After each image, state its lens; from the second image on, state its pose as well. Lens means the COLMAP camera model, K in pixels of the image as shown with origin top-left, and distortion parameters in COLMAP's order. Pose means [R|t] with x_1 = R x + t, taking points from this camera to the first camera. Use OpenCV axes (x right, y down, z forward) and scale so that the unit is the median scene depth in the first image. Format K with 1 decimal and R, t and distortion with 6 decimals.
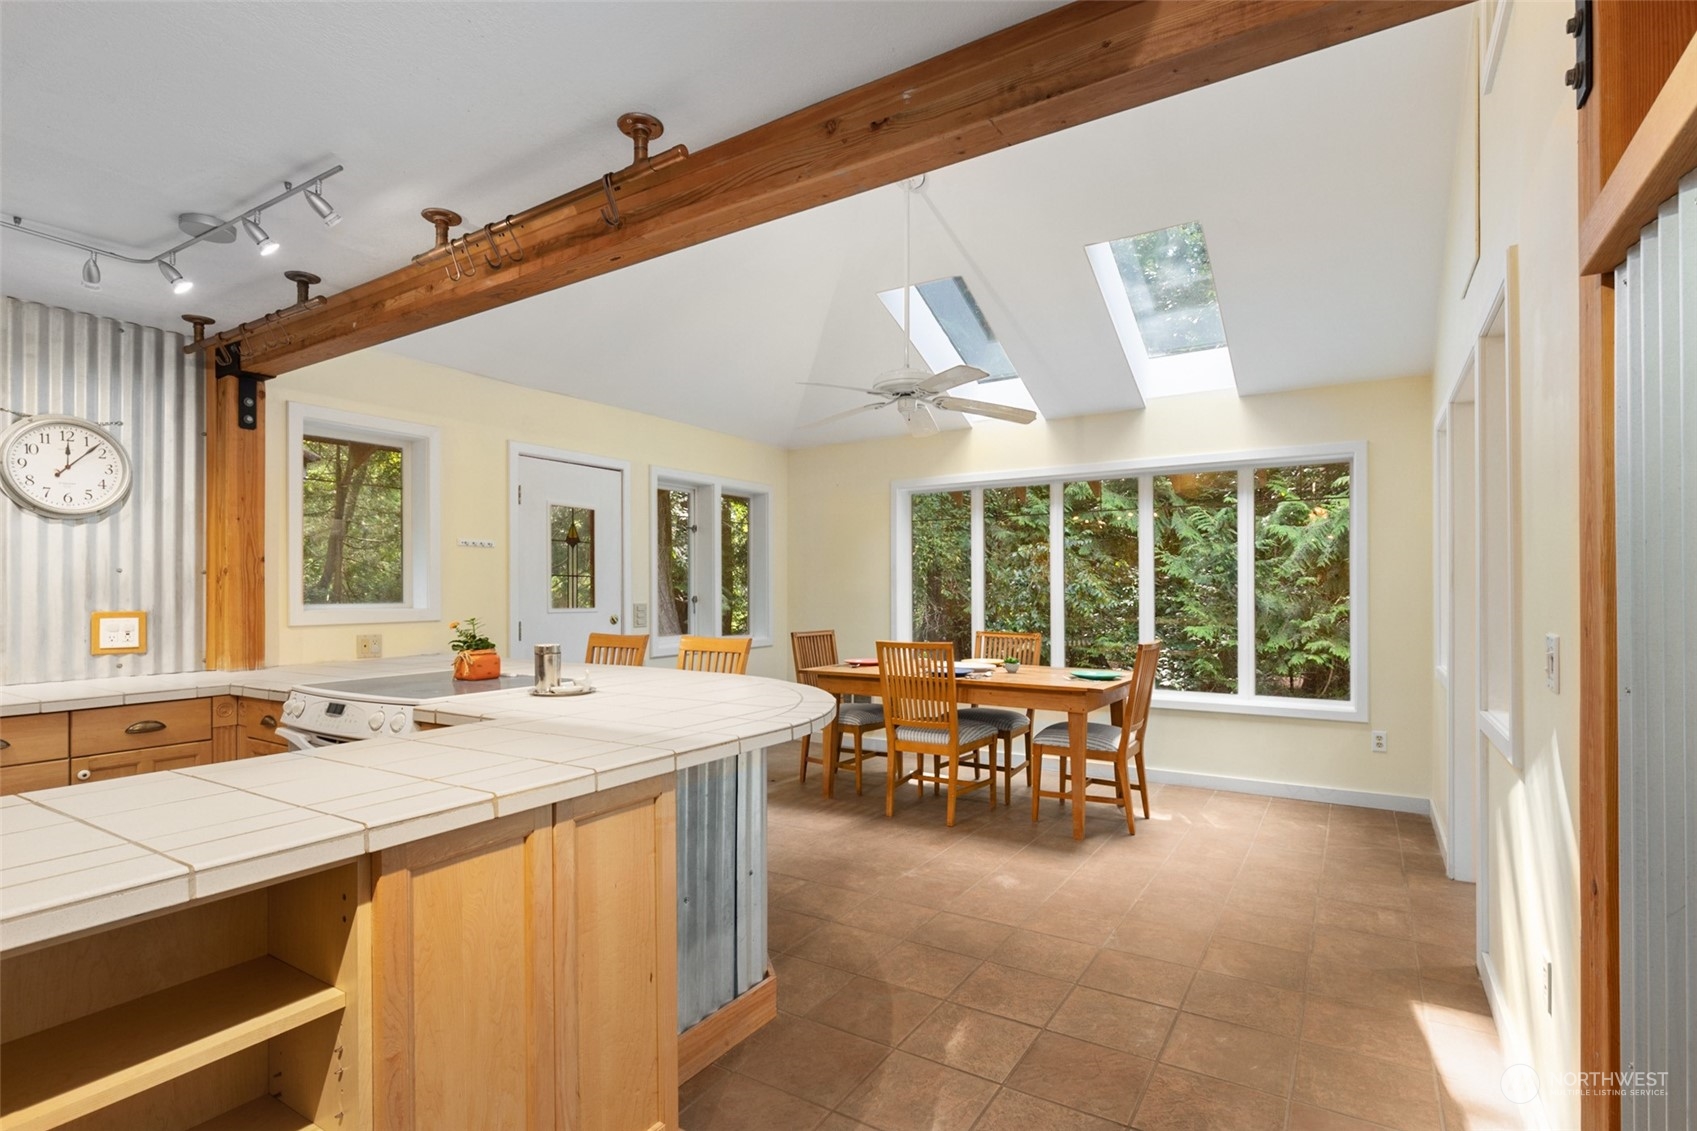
lens RADIAL K [[800.4, 0, 852.8], [0, 800.4, 582.4], [0, 0, 1]] dist [0.003187, -0.000678]
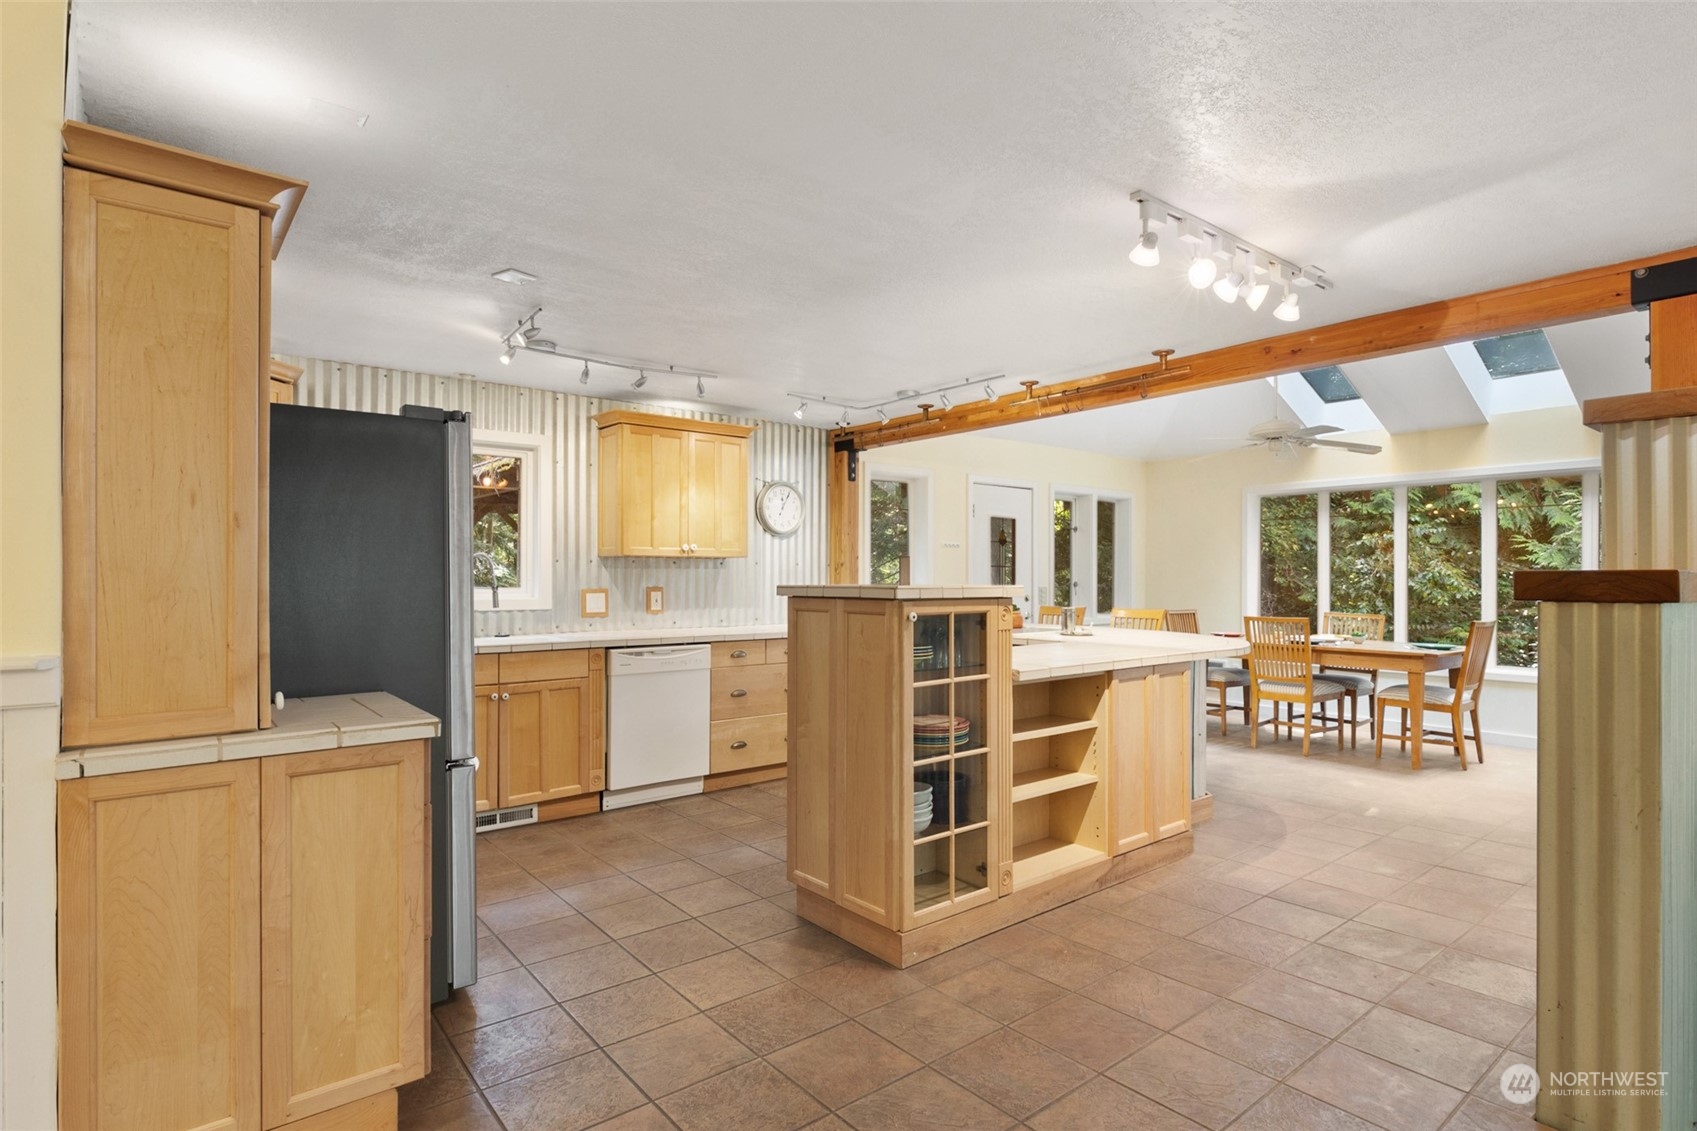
lens RADIAL K [[850.5, 0, 846.8], [0, 850.5, 571.8], [0, 0, 1]] dist [-0.011074, -0.000913]
pose [[0.944424, 0.004801, -0.328695, -0.121776], [-0.003506, 0.999984, 0.004531, -0.004547], [0.328712, -0.003127, 0.944425, -0.515046]]
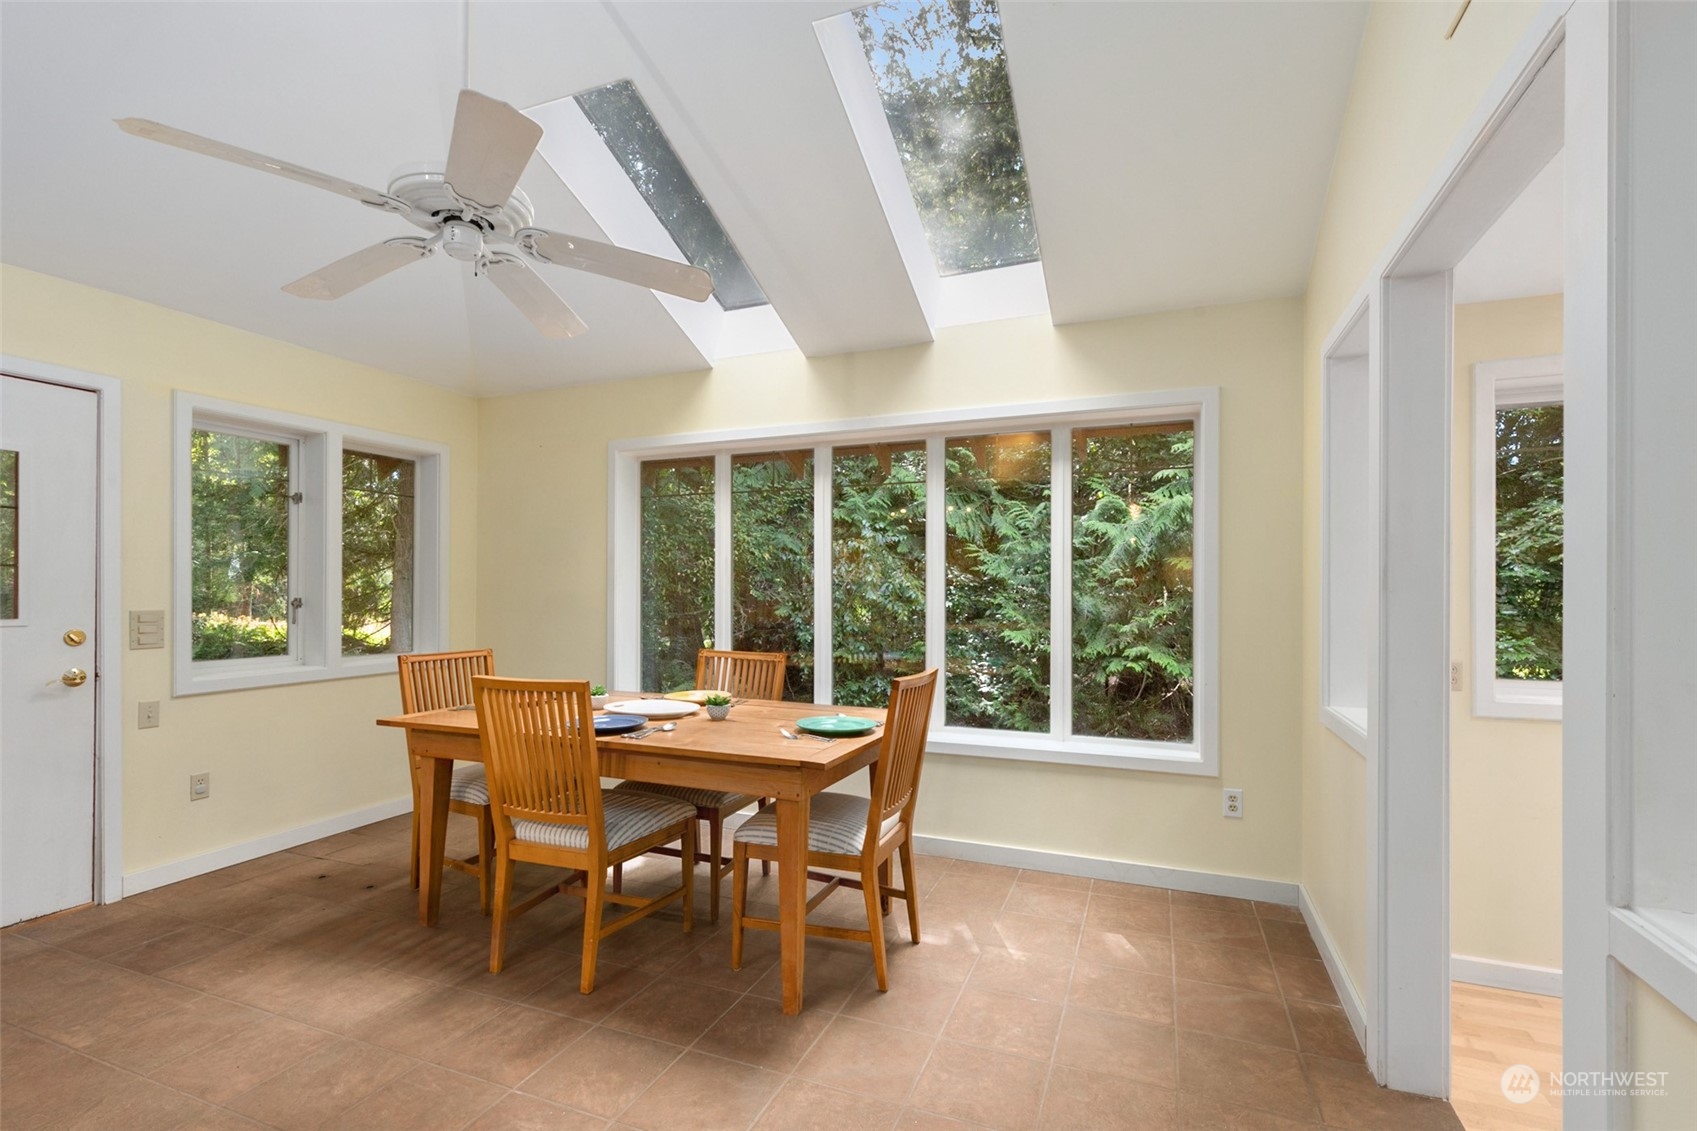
lens RADIAL K [[761.4, 0, 847.4], [0, 761.4, 583.4], [0, 0, 1]] dist [0.008802, -0.000536]
pose [[0.984413, 0.005801, 0.175777, 0.185654], [-0.005850, 0.999983, -0.000244, 0.003541], [-0.175775, -0.000788, 0.984430, 0.367391]]
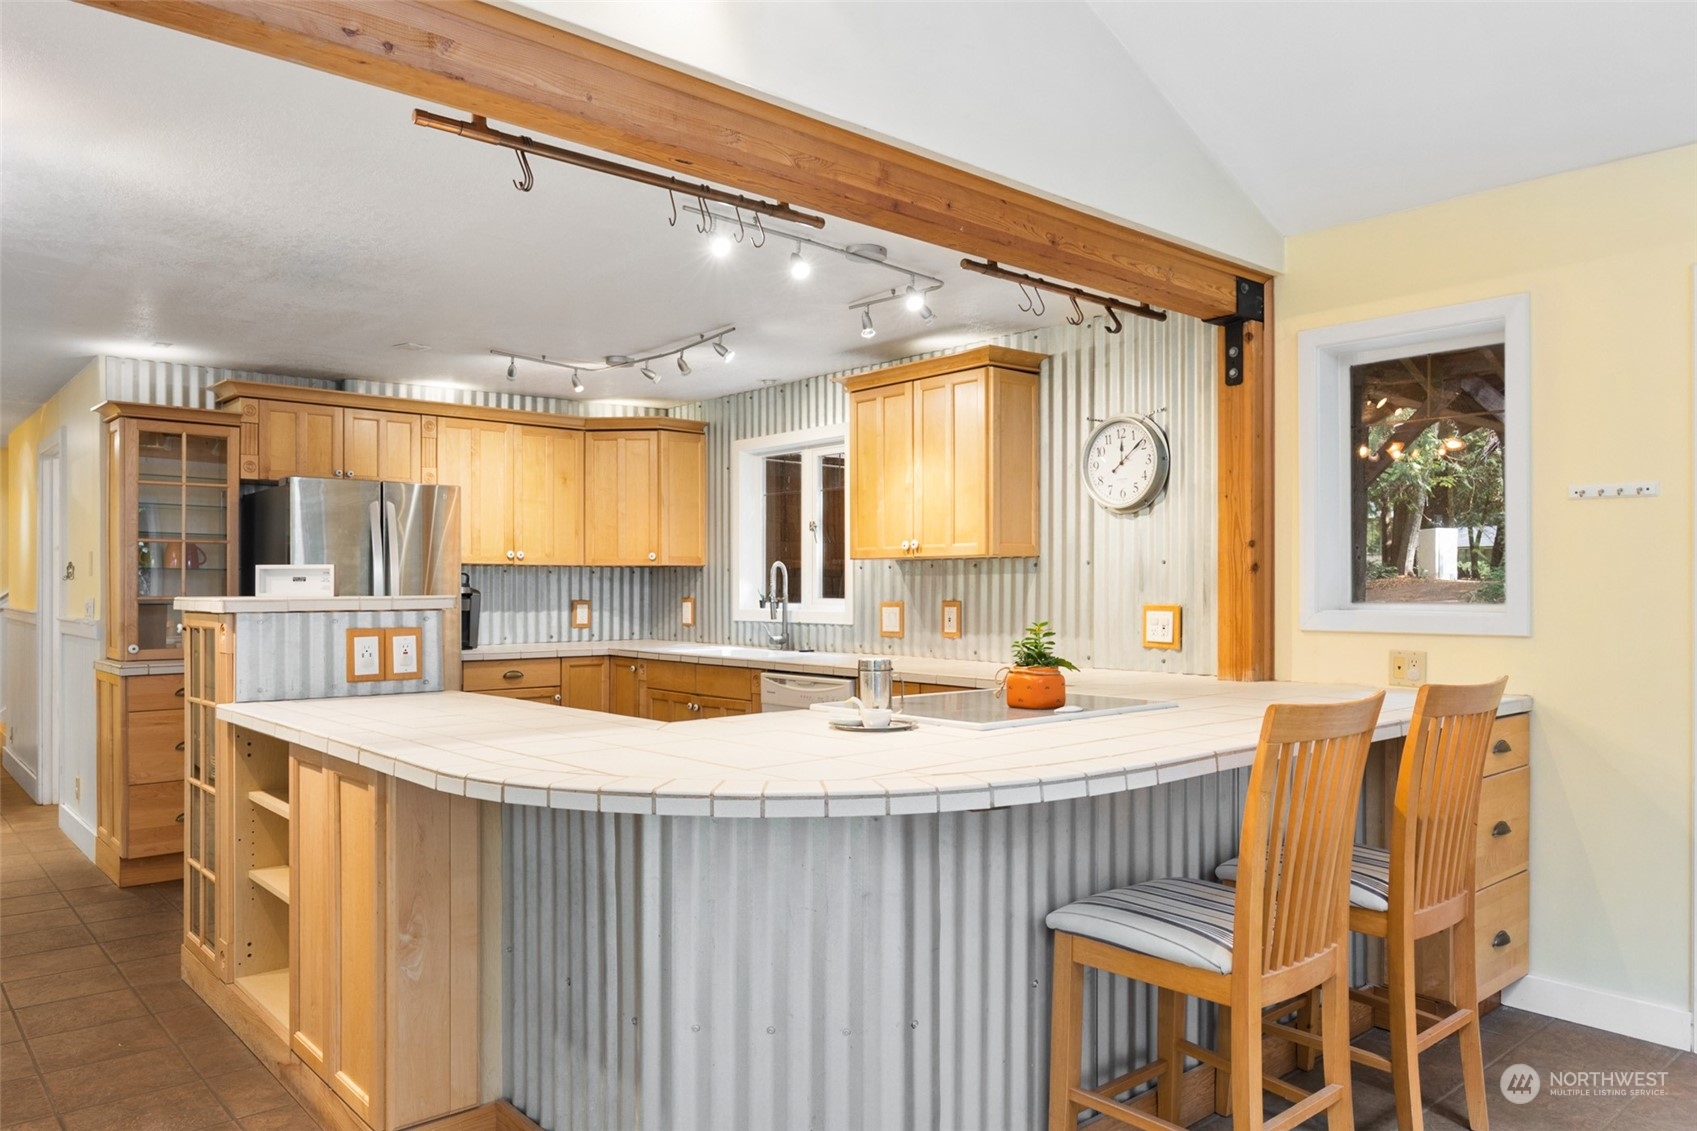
lens RADIAL K [[1159.0, 0, 856.1], [0, 1159.0, 579.3], [0, 0, 1]] dist [0.003572, 0.002838]
pose [[-0.280167, 0.000054, -0.959951, 0.351029], [0.011036, 0.999934, -0.003164, 0.004138], [0.959888, -0.011481, -0.280149, 0.694287]]
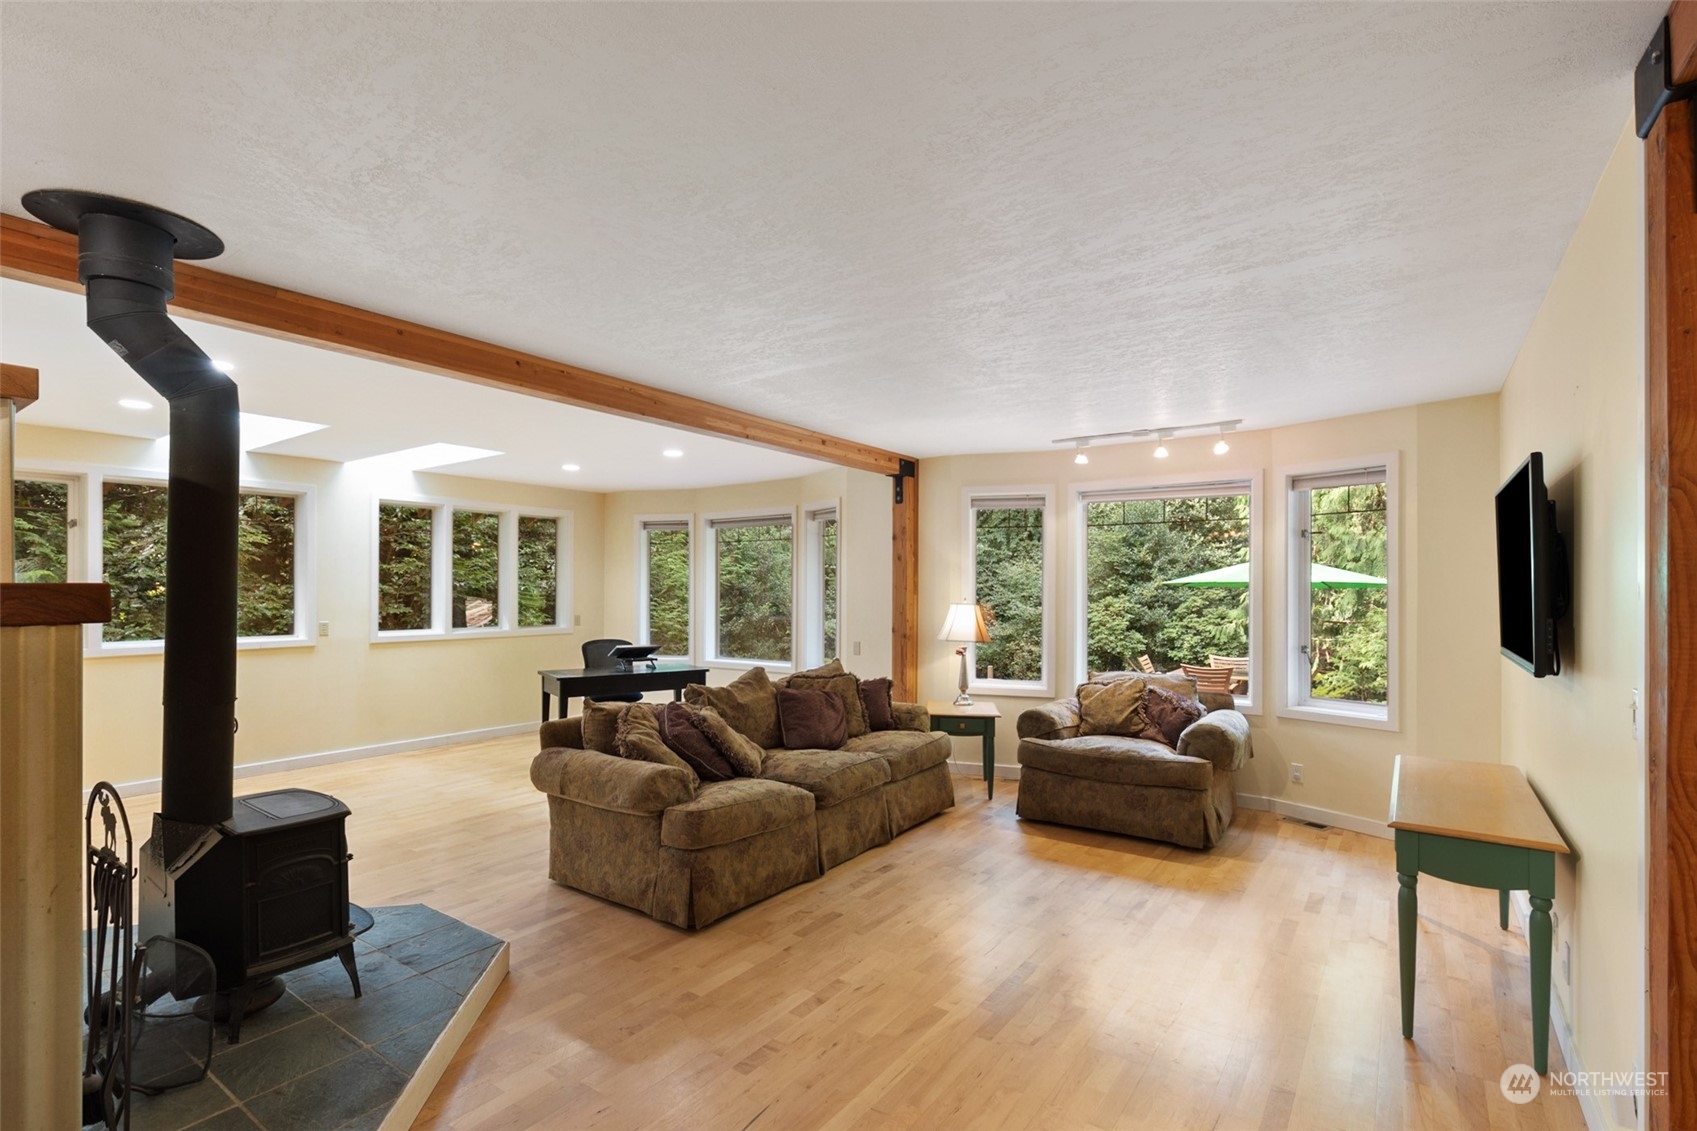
lens RADIAL K [[800.4, 0, 855.5], [0, 800.4, 588.0], [0, 0, 1]] dist [0.003187, -0.000678]
pose [[0.055557, 0.006959, 0.998431, -0.182055], [-0.012732, 0.999899, -0.006261, -0.005068], [-0.998374, -0.012364, 0.055640, -0.341426]]
